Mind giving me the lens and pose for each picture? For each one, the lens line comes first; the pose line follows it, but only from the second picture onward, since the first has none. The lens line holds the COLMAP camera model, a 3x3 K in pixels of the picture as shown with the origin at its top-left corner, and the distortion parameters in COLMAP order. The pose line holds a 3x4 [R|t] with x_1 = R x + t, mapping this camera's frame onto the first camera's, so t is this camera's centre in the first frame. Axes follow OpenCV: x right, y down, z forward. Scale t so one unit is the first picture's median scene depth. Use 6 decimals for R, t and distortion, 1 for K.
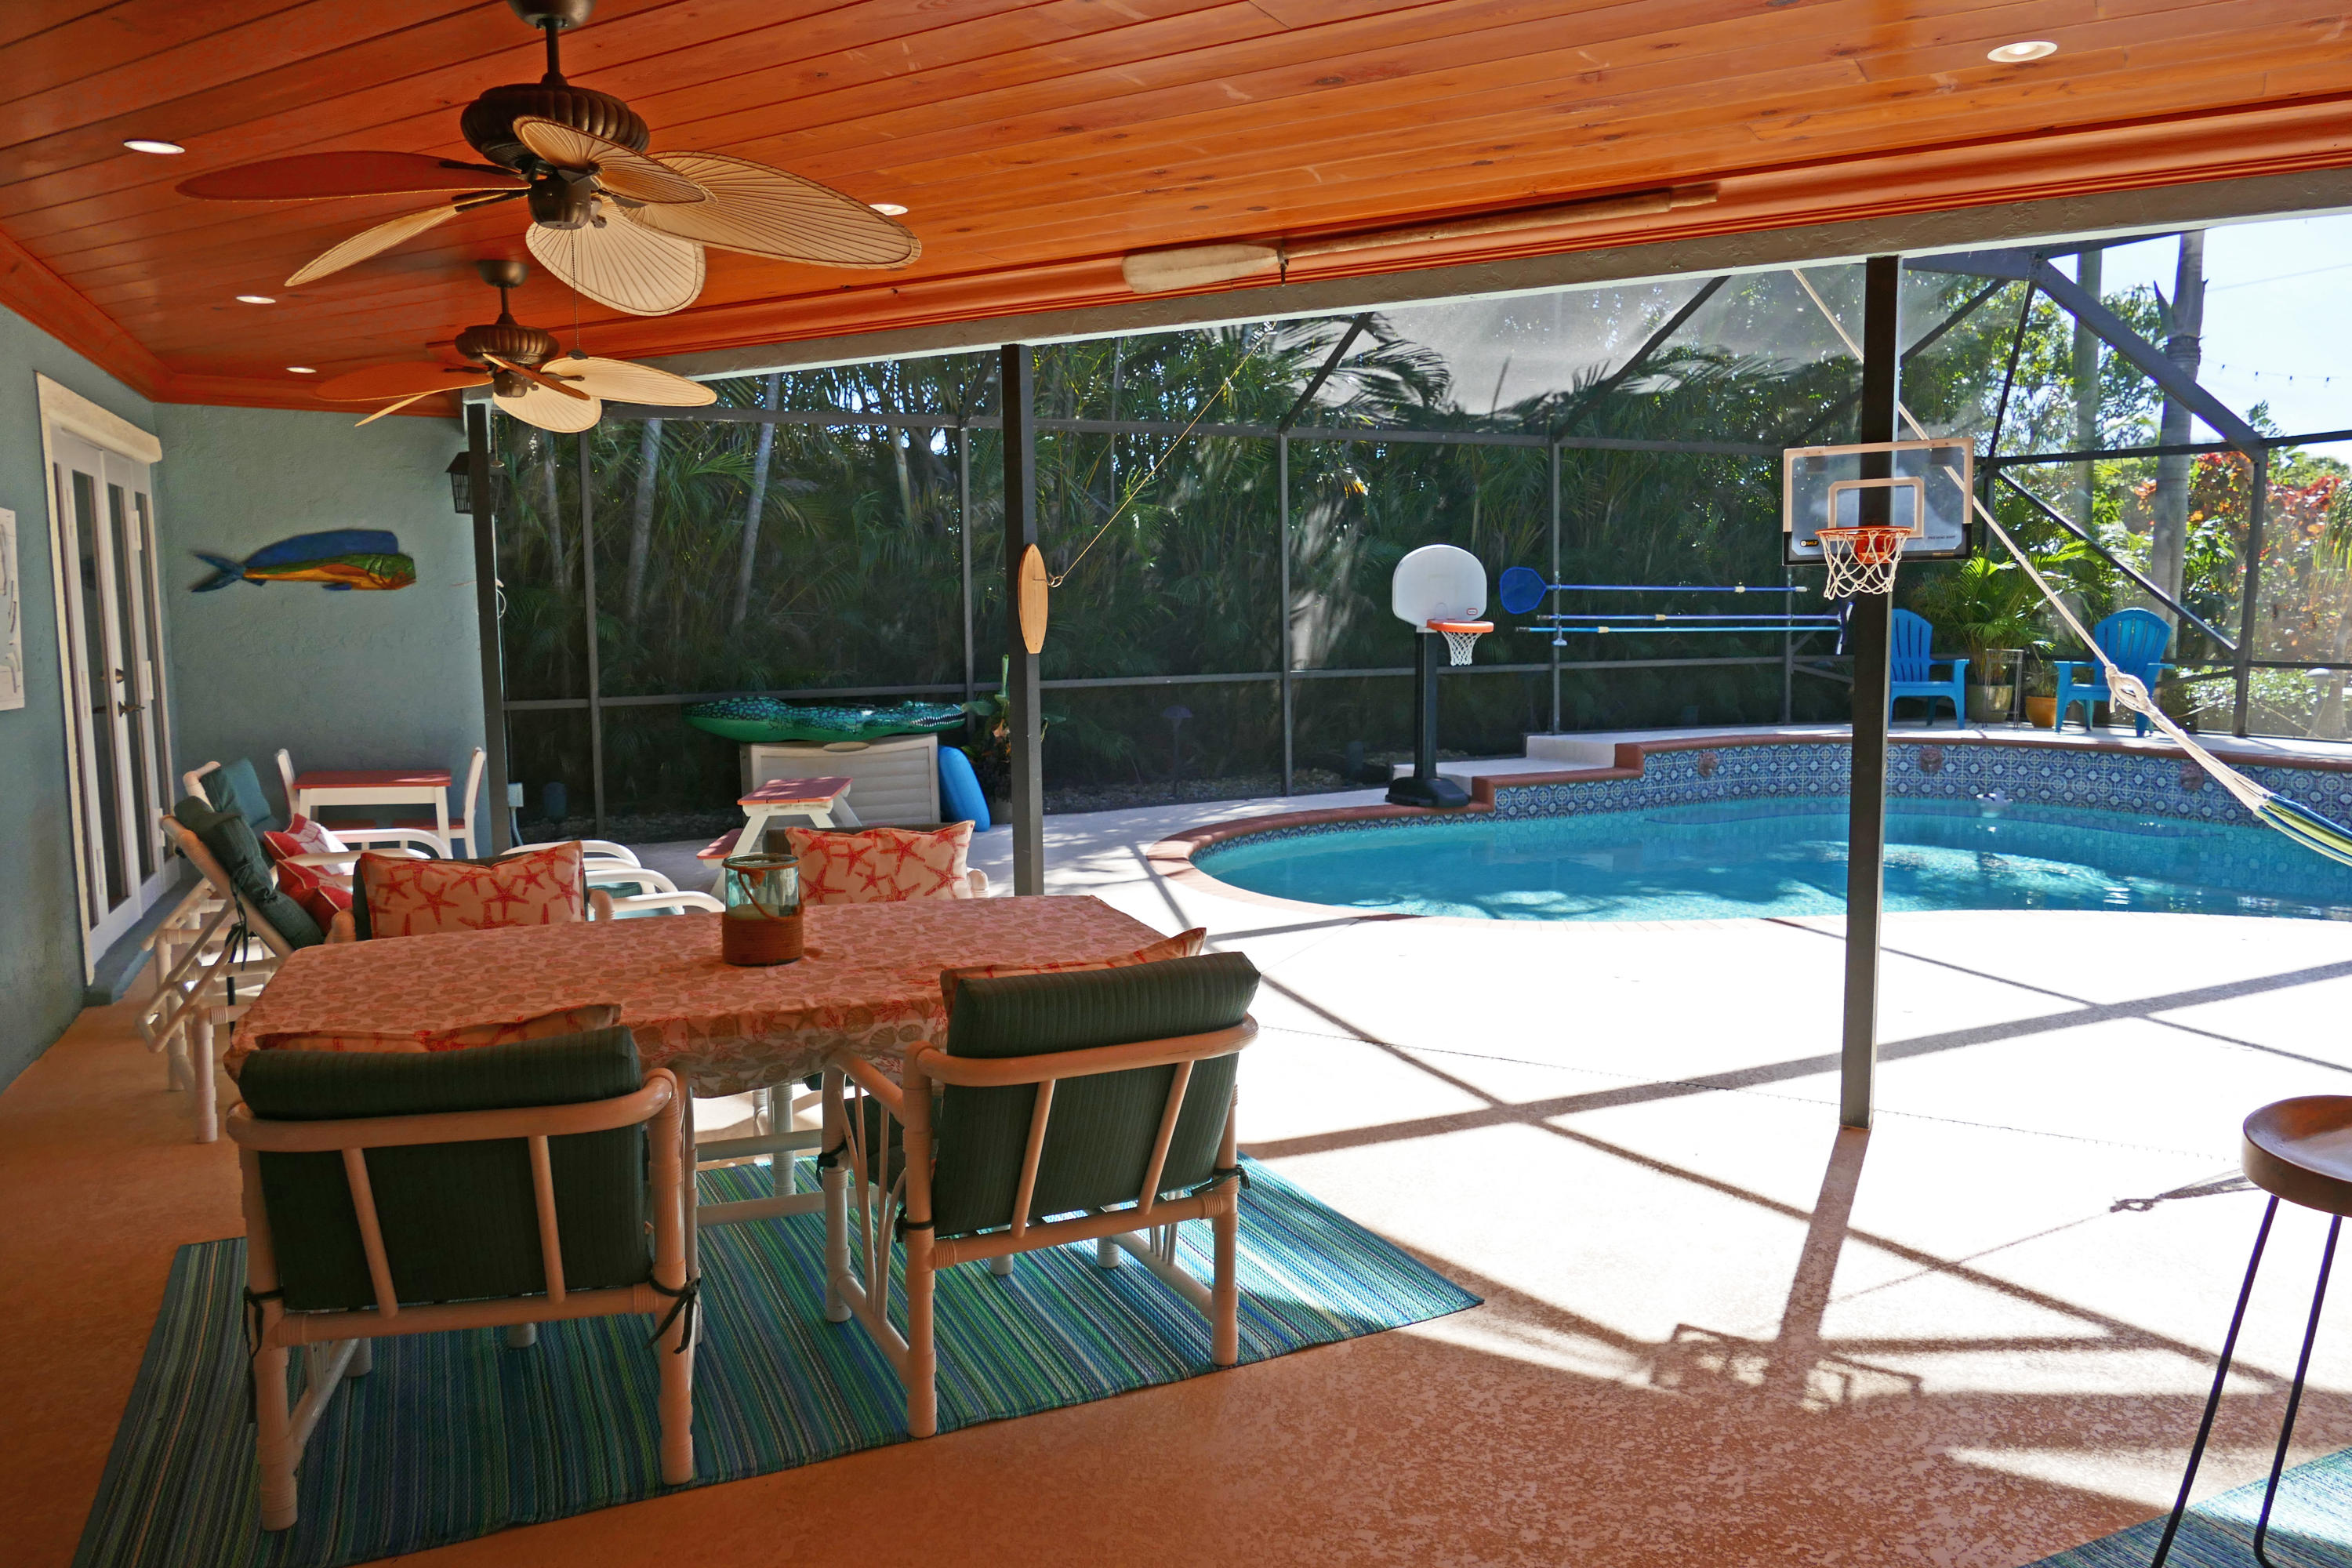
lens RADIAL K [[1697.8, 0, 1183.7], [0, 1697.8, 791.2], [0, 0, 1]] dist [0.003025, 0.004137]
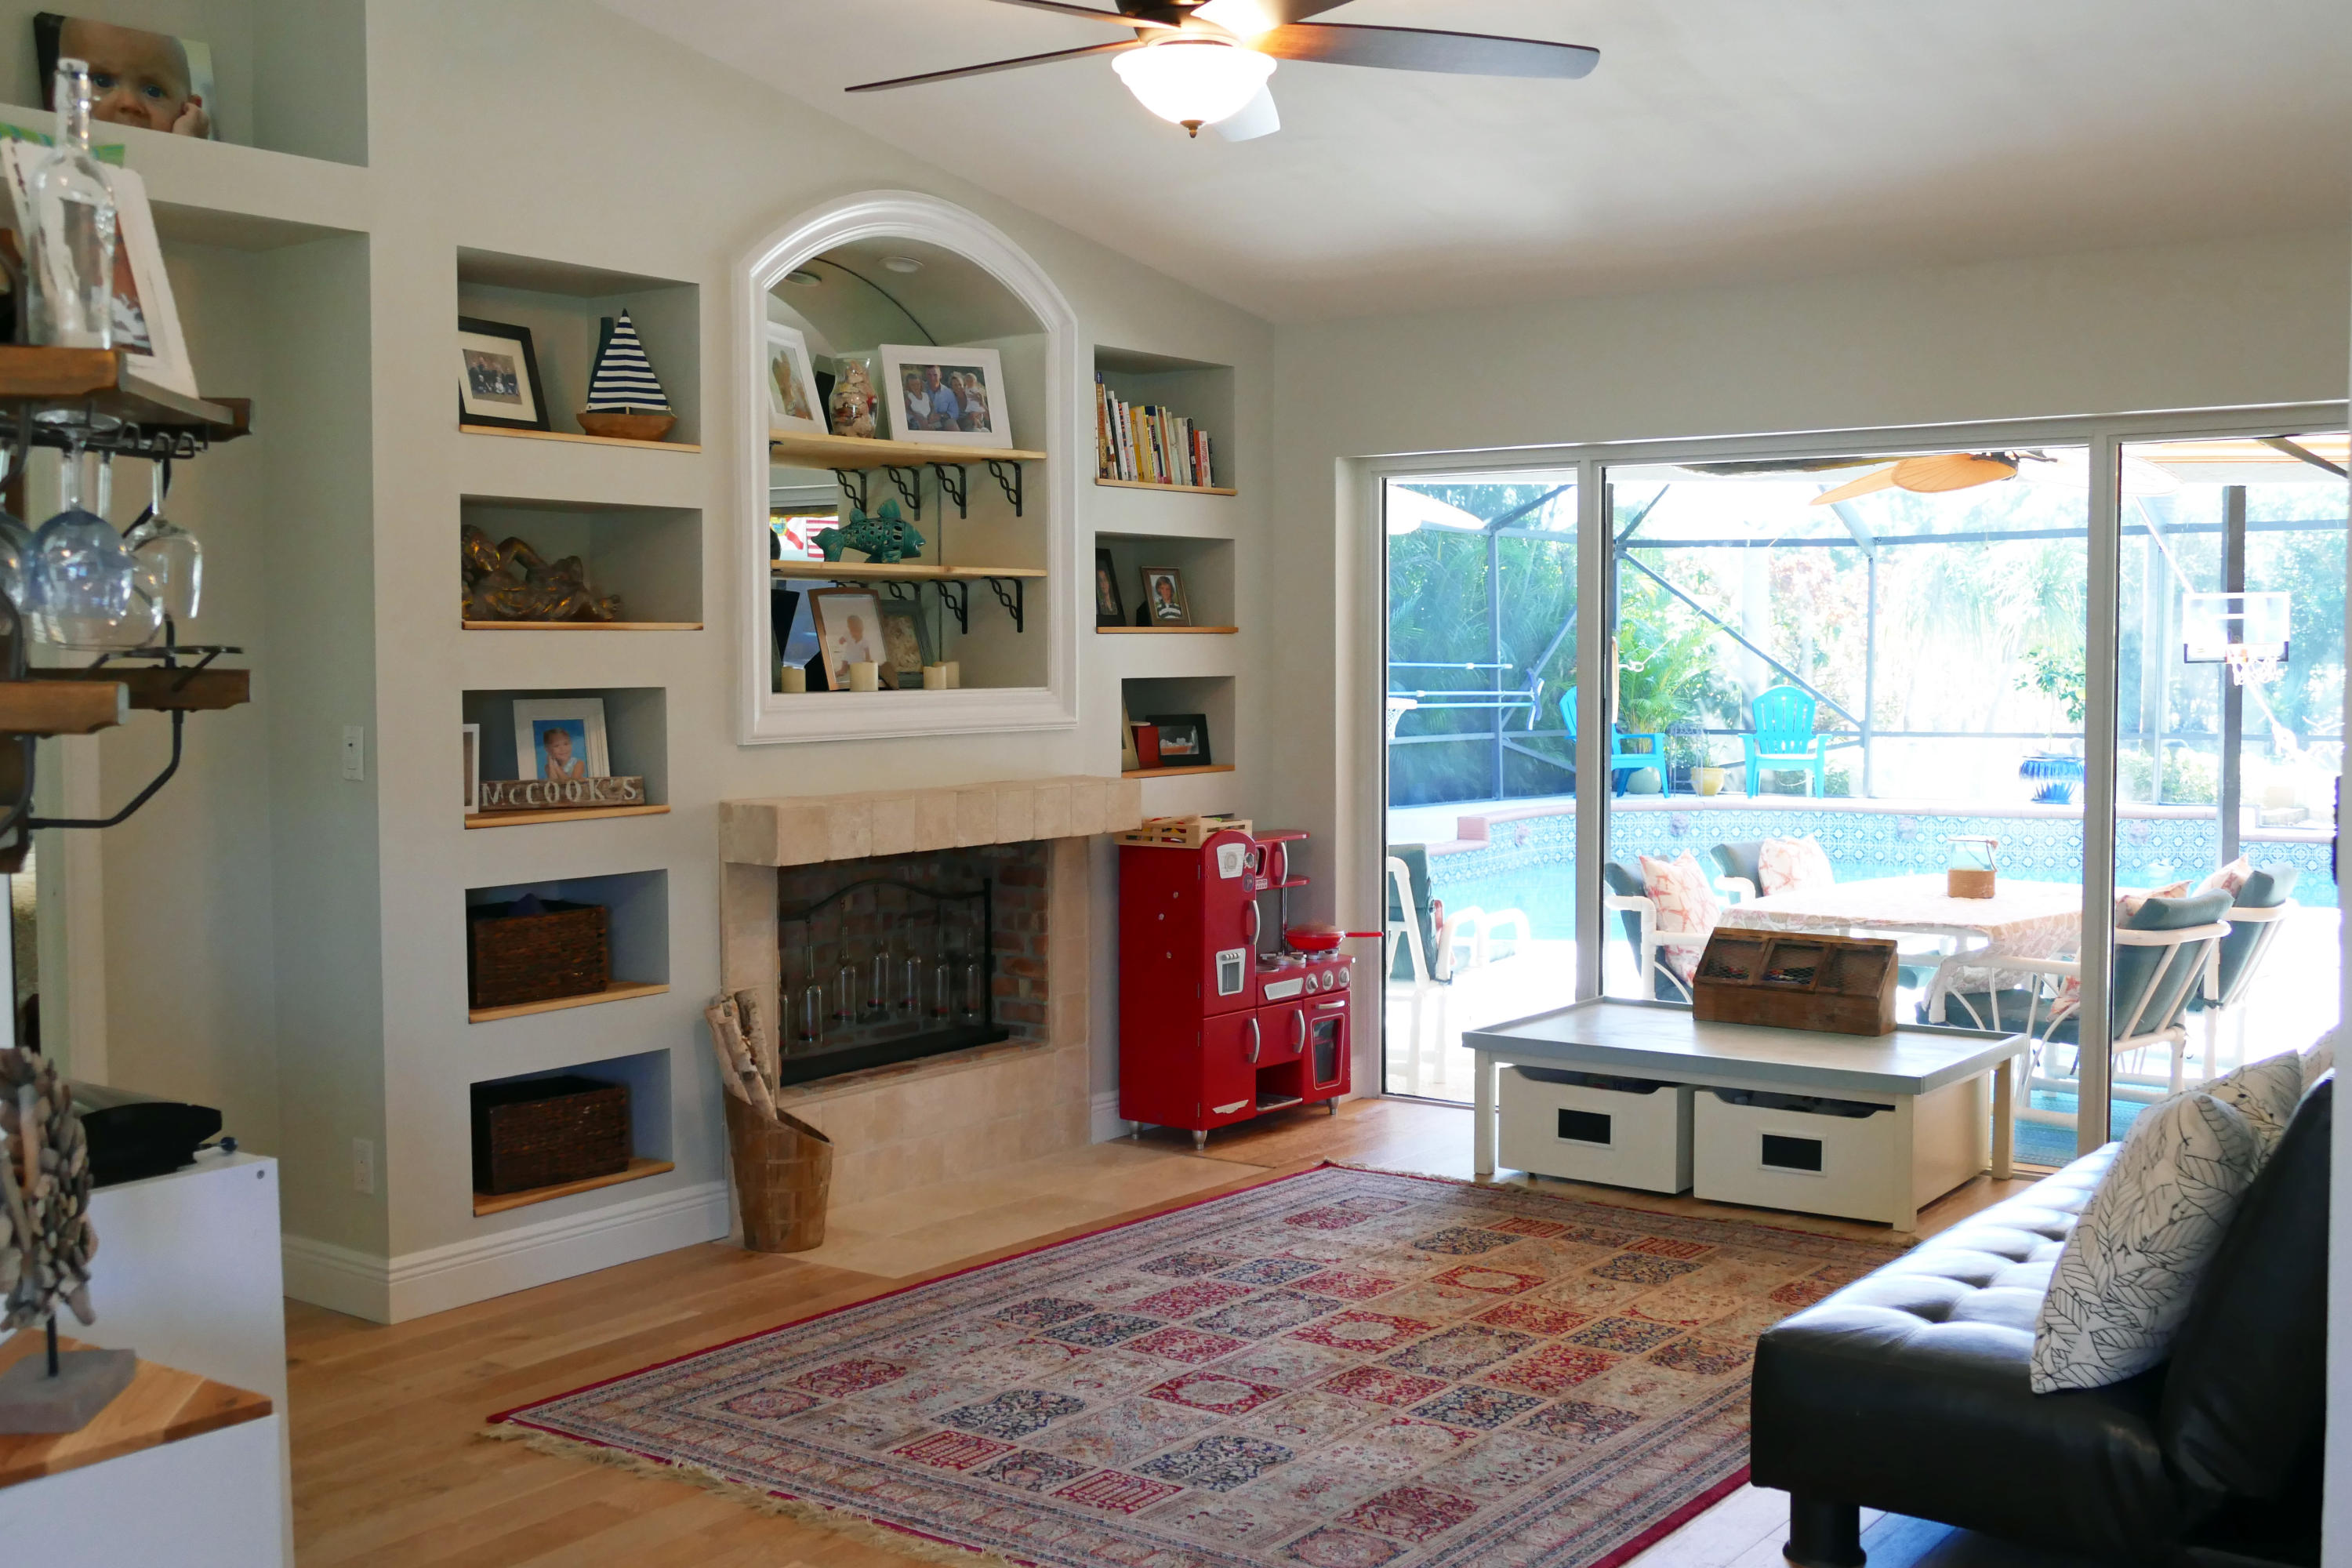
lens RADIAL K [[2520.5, 0, 1172.3], [0, 2520.5, 781.3], [0, 0, 1]] dist [-0.010703, 0.000000]
pose [[0.867421, -0.018575, 0.497228, -0.634356], [0.051485, 0.997290, -0.052562, 0.021114], [-0.494904, 0.071193, 0.866026, -0.226583]]
